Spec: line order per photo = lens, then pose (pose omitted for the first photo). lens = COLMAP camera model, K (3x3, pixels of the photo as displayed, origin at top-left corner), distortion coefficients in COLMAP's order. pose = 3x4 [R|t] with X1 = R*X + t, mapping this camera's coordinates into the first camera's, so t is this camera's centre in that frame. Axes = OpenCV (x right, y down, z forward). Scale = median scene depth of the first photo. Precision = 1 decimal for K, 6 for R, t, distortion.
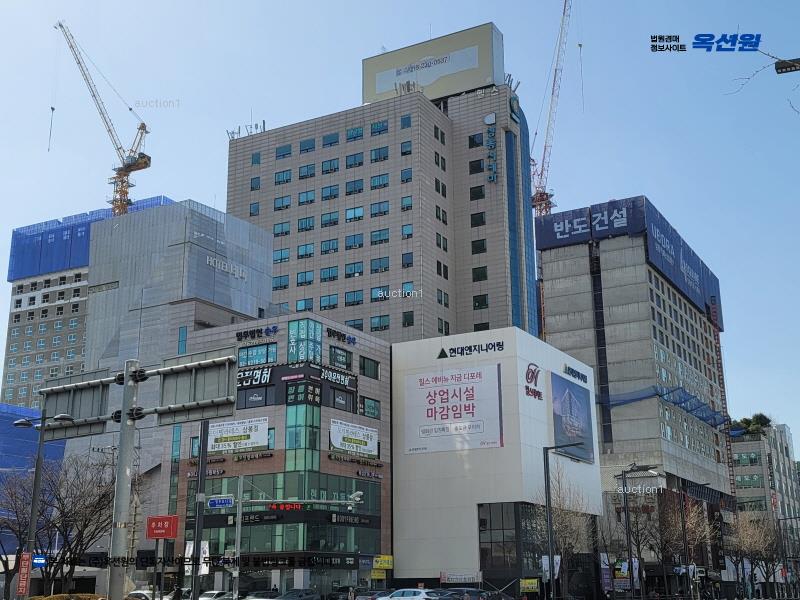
lens RADIAL K [[1029.4, 0, 400.1], [0, 1029.4, 283.3], [0, 0, 1]] dist [0.115996, -0.004259]
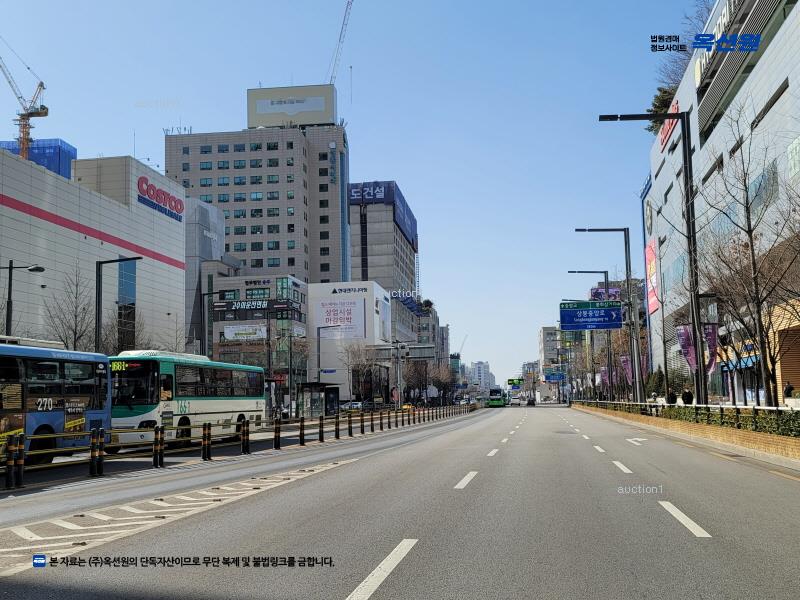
lens RADIAL K [[1029.4, 0, 400.1], [0, 1029.4, 283.3], [0, 0, 1]] dist [0.115996, -0.004259]
pose [[0.919659, 0.029012, 0.391644, -0.482515], [-0.093434, 0.984795, 0.146451, -0.194038], [-0.381440, -0.171278, 0.908387, -0.666806]]
